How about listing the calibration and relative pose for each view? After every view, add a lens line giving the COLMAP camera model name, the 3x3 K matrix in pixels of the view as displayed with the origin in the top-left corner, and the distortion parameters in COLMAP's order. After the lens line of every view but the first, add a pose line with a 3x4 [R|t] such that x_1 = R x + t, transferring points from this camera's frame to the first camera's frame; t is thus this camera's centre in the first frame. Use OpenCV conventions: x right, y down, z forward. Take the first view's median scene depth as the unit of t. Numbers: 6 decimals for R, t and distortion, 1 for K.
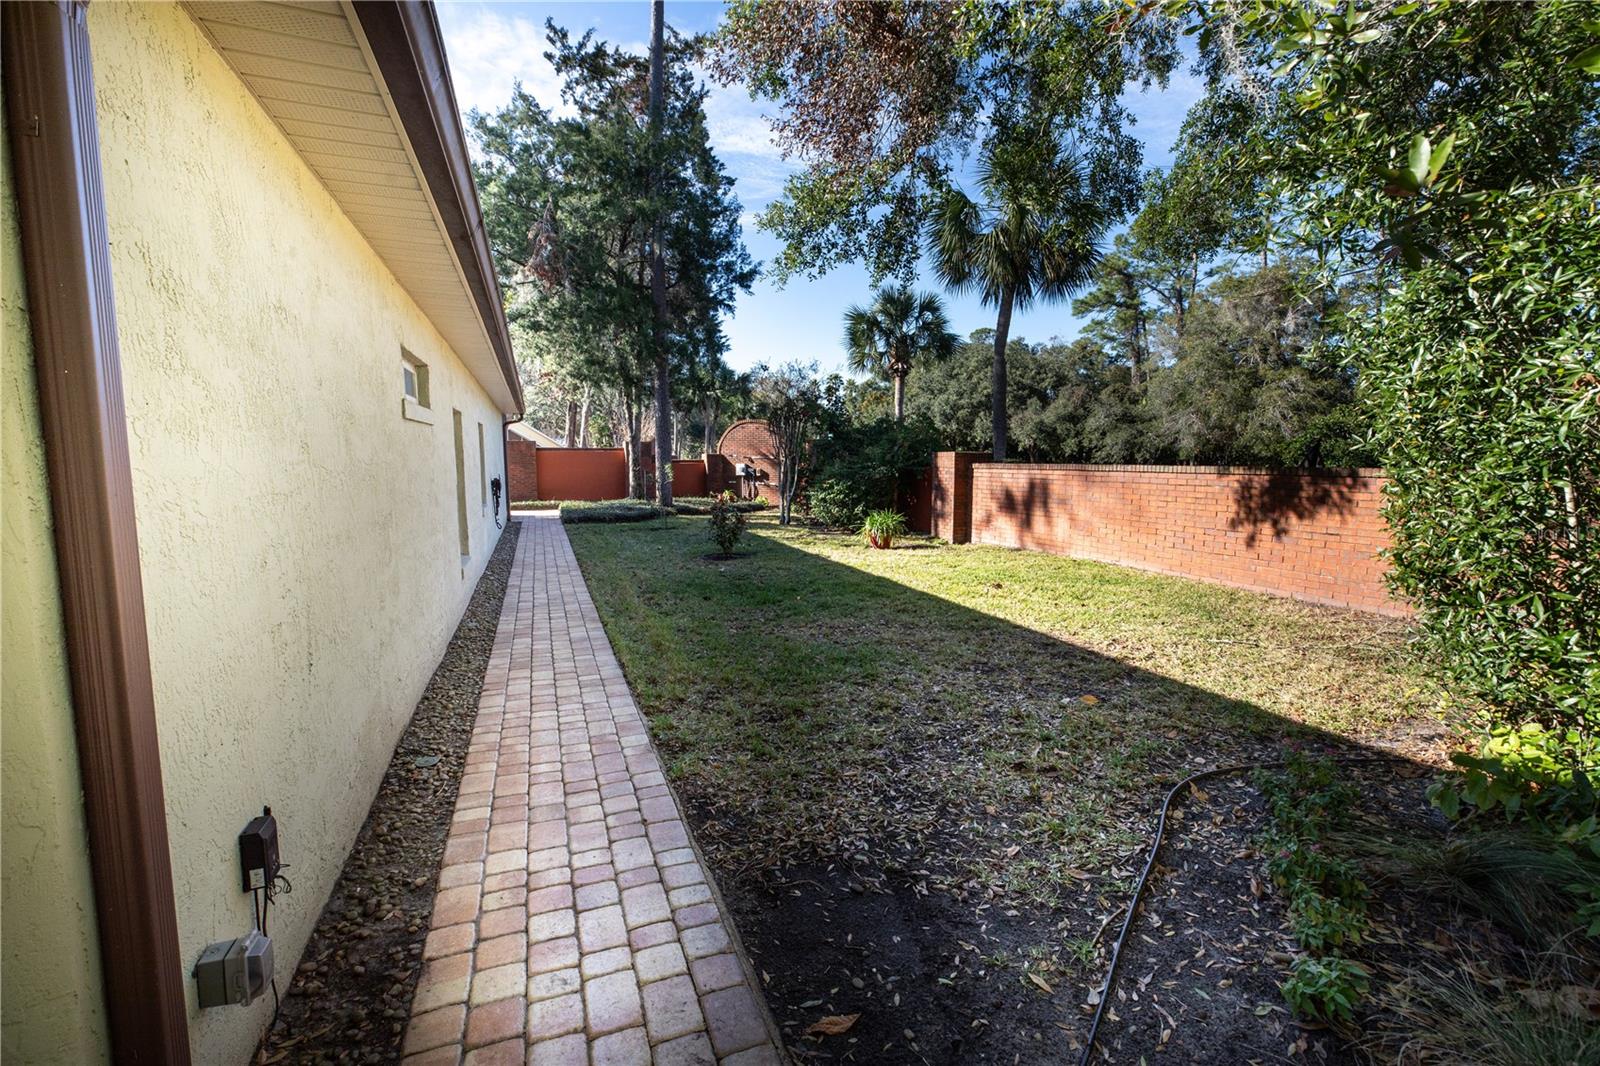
lens RADIAL K [[702.0, 0, 800.0], [0, 702.0, 533.0], [0, 0, 1]] dist [0.033524, 0.000083]
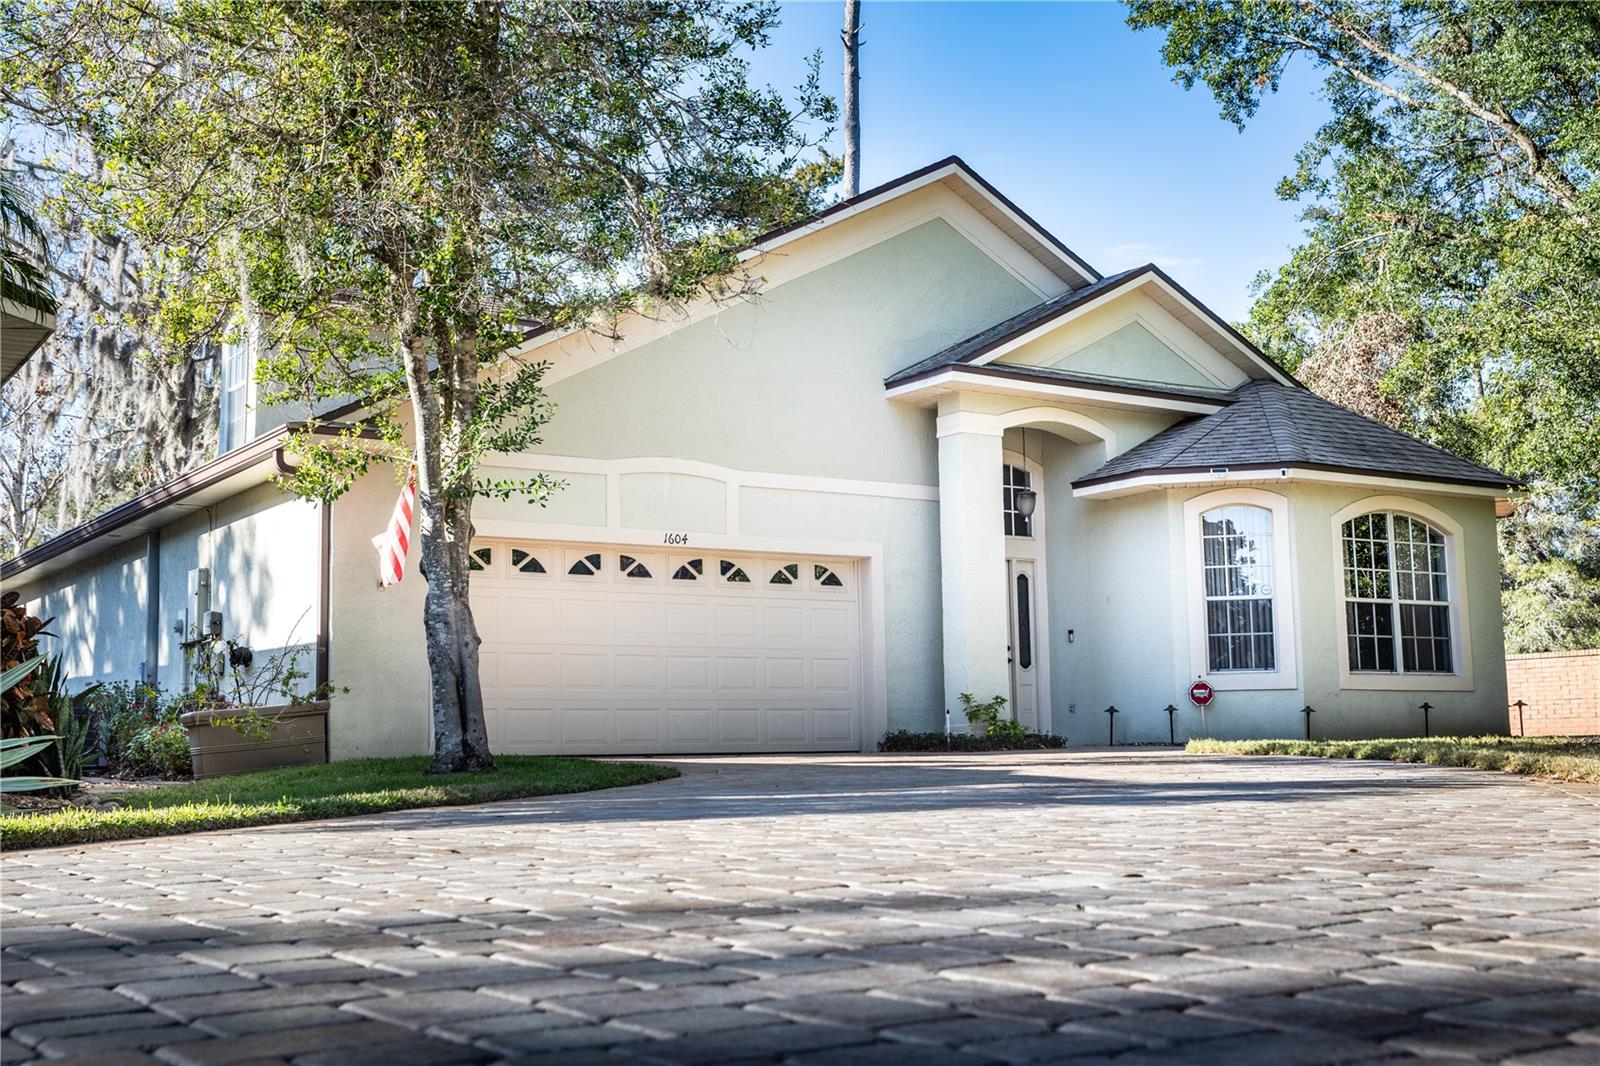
lens RADIAL K [[1847.5, 0, 800.0], [0, 1847.5, 533.0], [0, 0, 1]] dist [0.000107, 0.025305]
pose [[0.975724, 0.005177, 0.218941, -0.347838], [0.045760, 0.972835, -0.226934, 0.094629], [-0.214169, 0.231444, 0.948981, -0.458705]]
